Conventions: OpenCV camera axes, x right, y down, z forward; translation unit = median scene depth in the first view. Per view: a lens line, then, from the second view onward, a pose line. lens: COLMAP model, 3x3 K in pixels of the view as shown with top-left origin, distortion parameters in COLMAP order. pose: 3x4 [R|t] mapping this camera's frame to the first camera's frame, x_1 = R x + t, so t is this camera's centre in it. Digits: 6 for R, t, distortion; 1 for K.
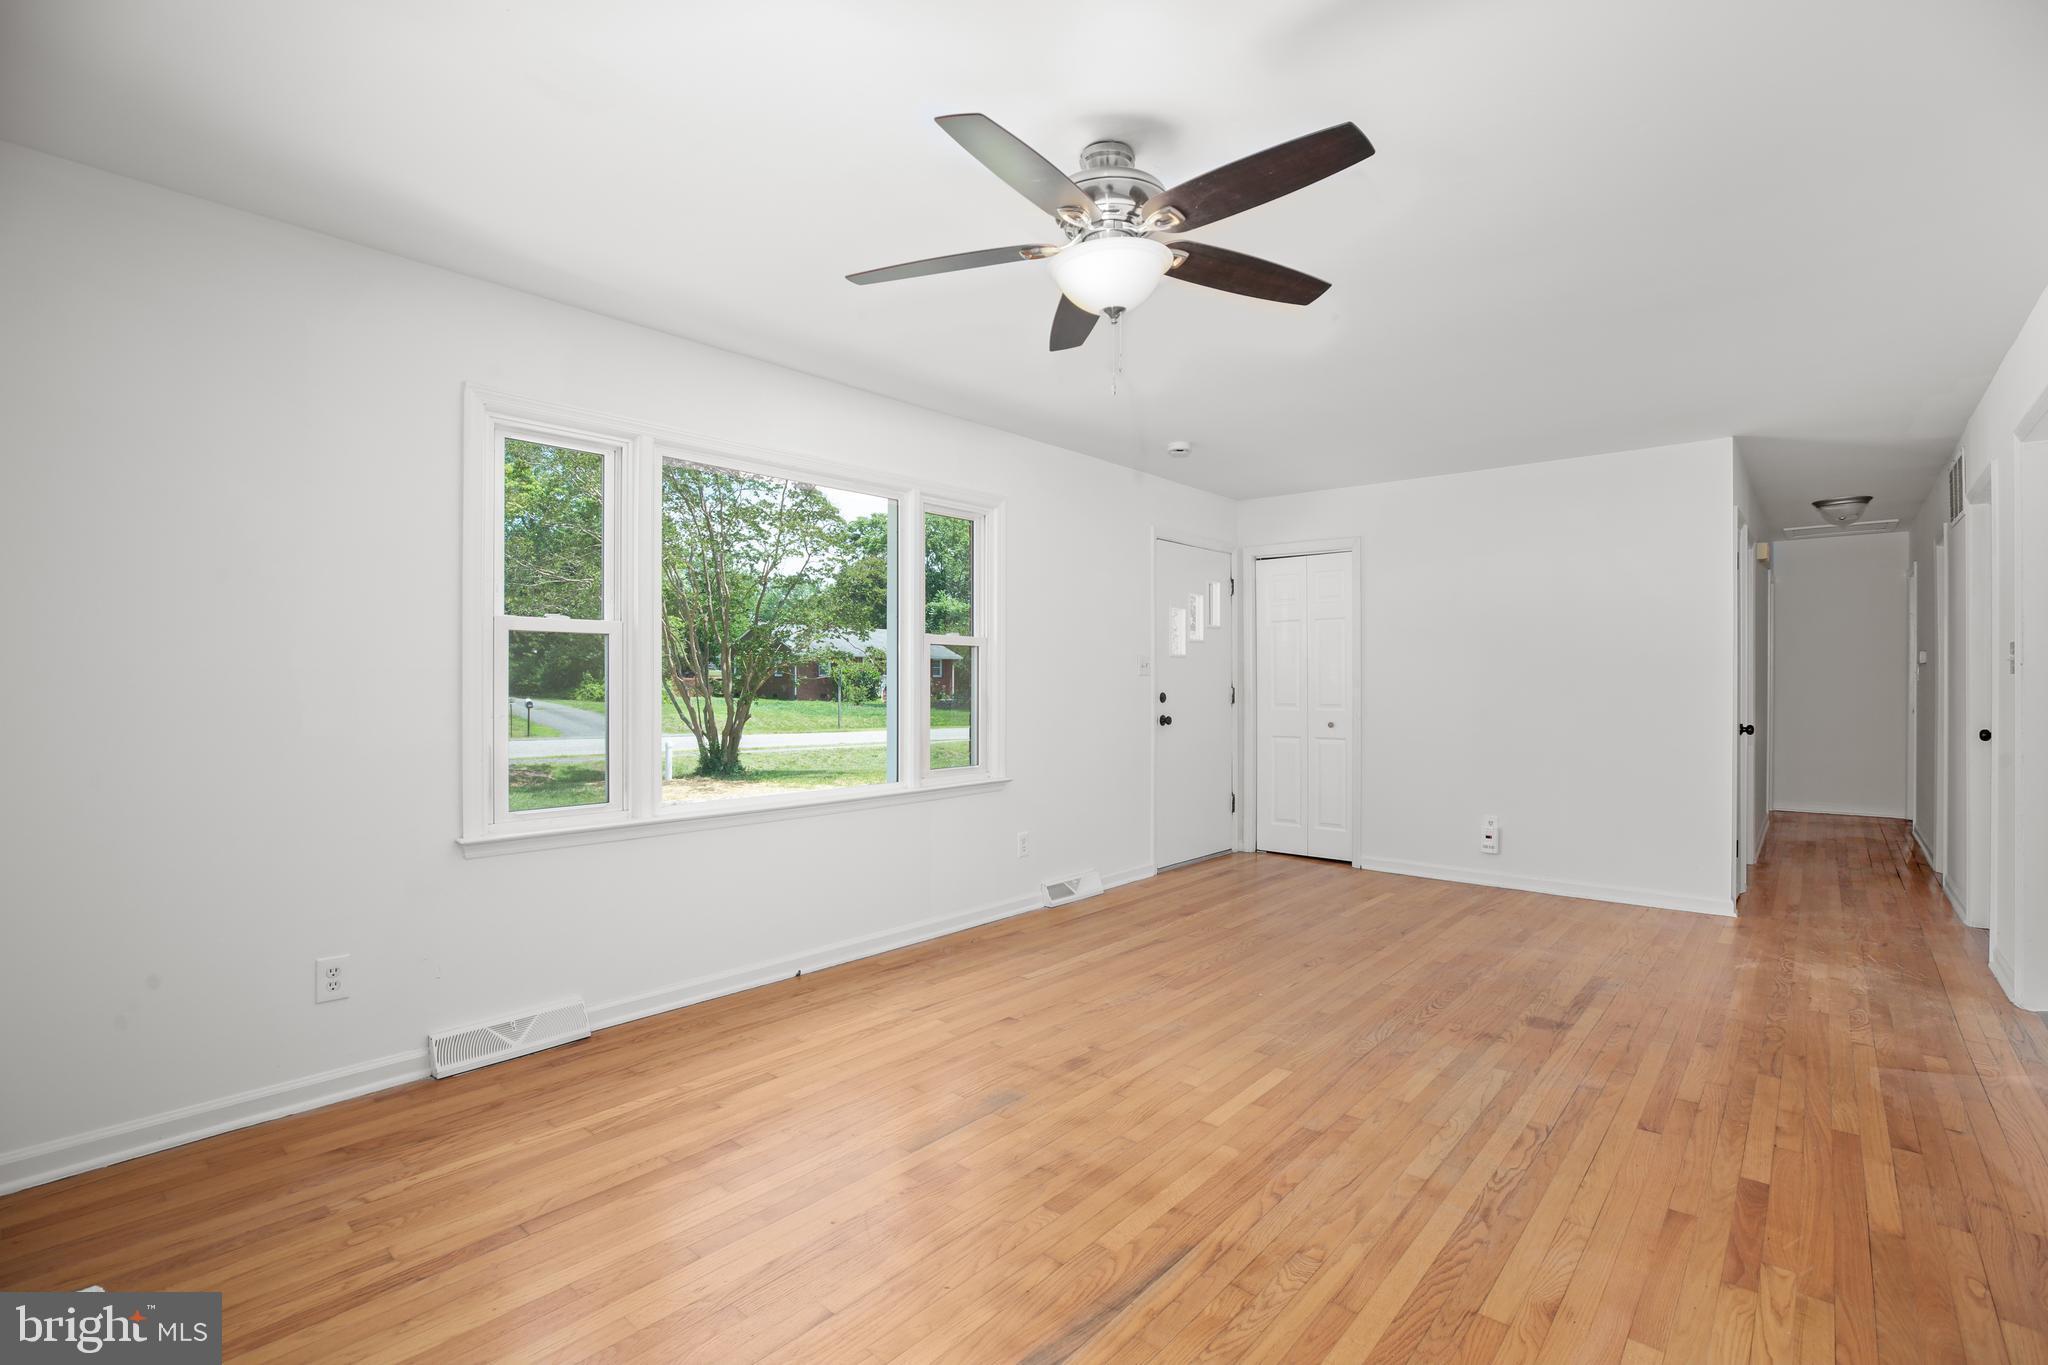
lens RADIAL K [[933.4, 0, 1034.4], [0, 933.4, 683.2], [0, 0, 1]] dist [-0.047164, 0.016425]
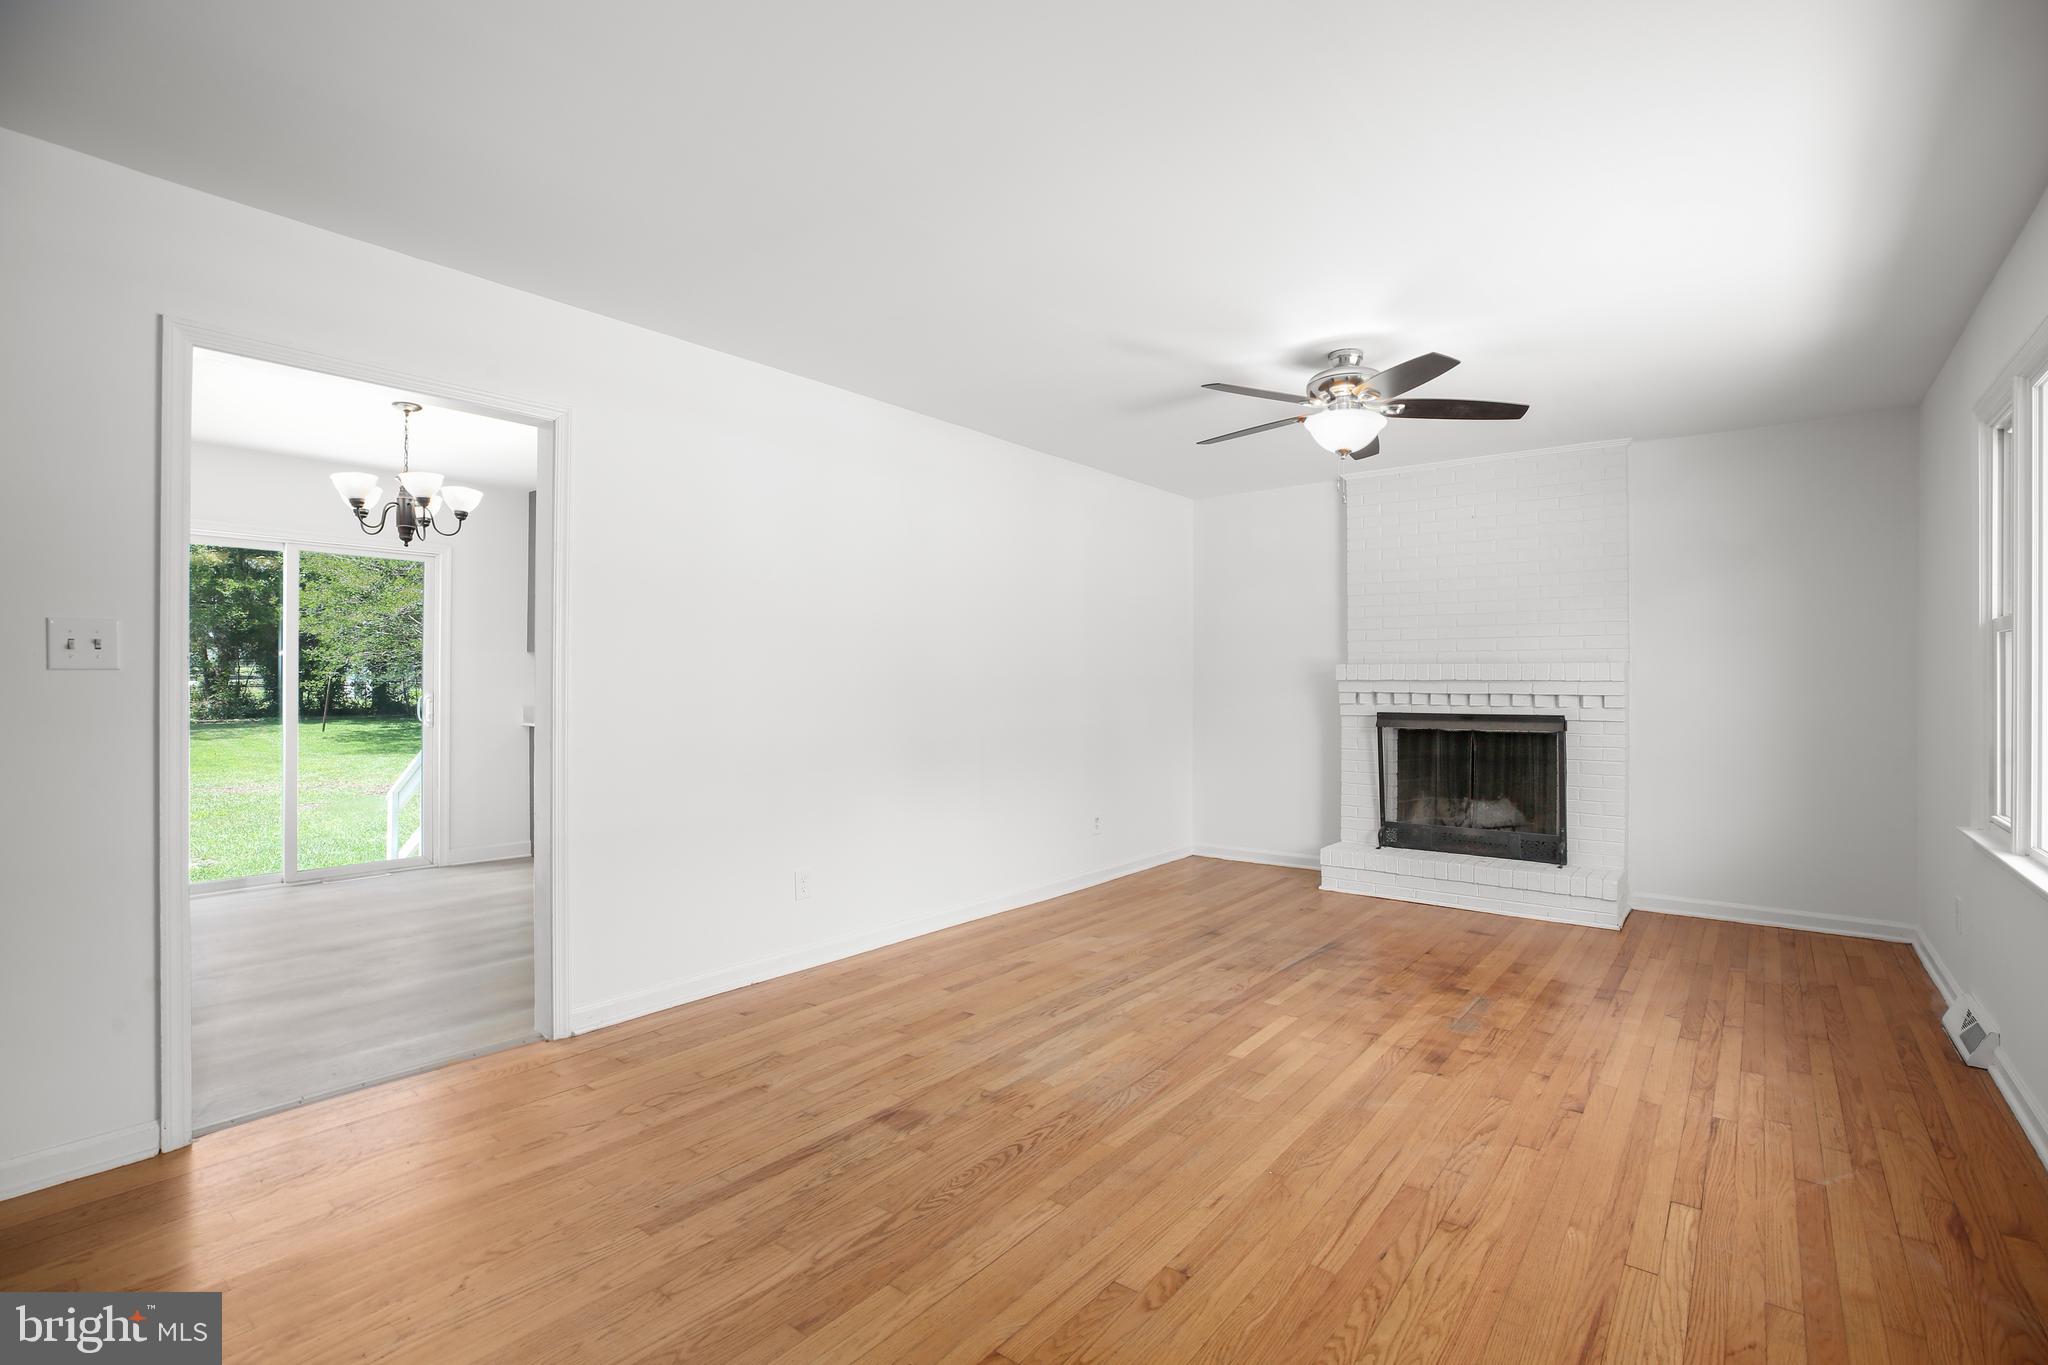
lens RADIAL K [[933.4, 0, 1034.4], [0, 933.4, 683.2], [0, 0, 1]] dist [-0.047164, 0.016425]
pose [[-0.999028, -0.001176, -0.044071, 0.538057], [-0.001154, 0.999999, -0.000522, -0.000857], [0.044072, -0.000470, -0.999028, 2.012821]]
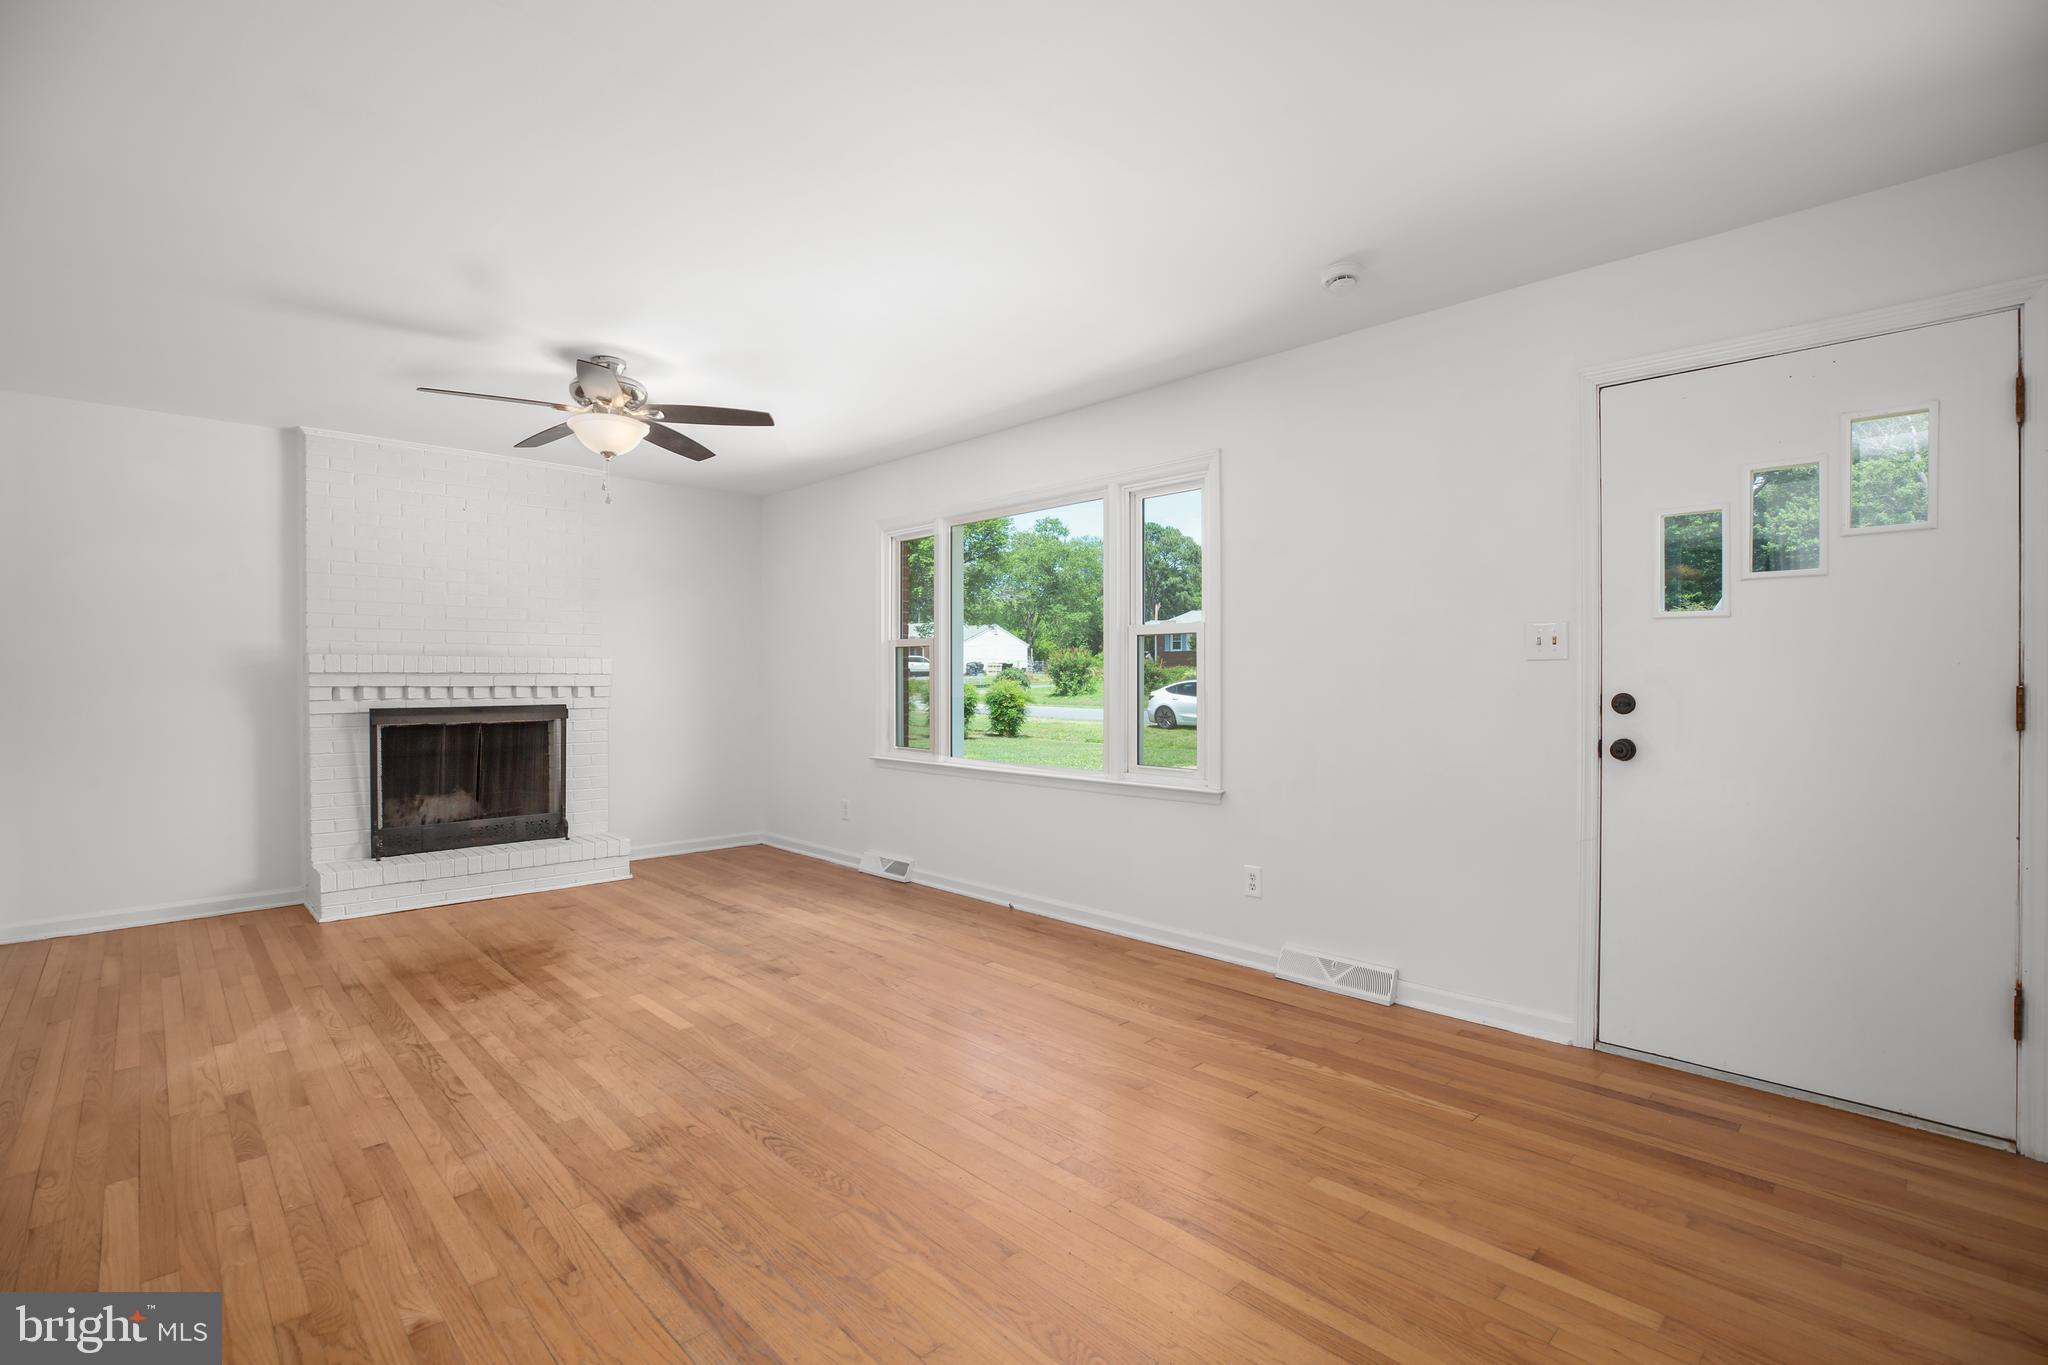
lens RADIAL K [[933.4, 0, 1034.4], [0, 933.4, 683.2], [0, 0, 1]] dist [-0.047164, 0.016425]
pose [[-0.077844, 0.006036, -0.996947, 1.318634], [0.001732, 0.999981, 0.005919, 0.002701], [0.996964, -0.001266, -0.077853, 1.484139]]
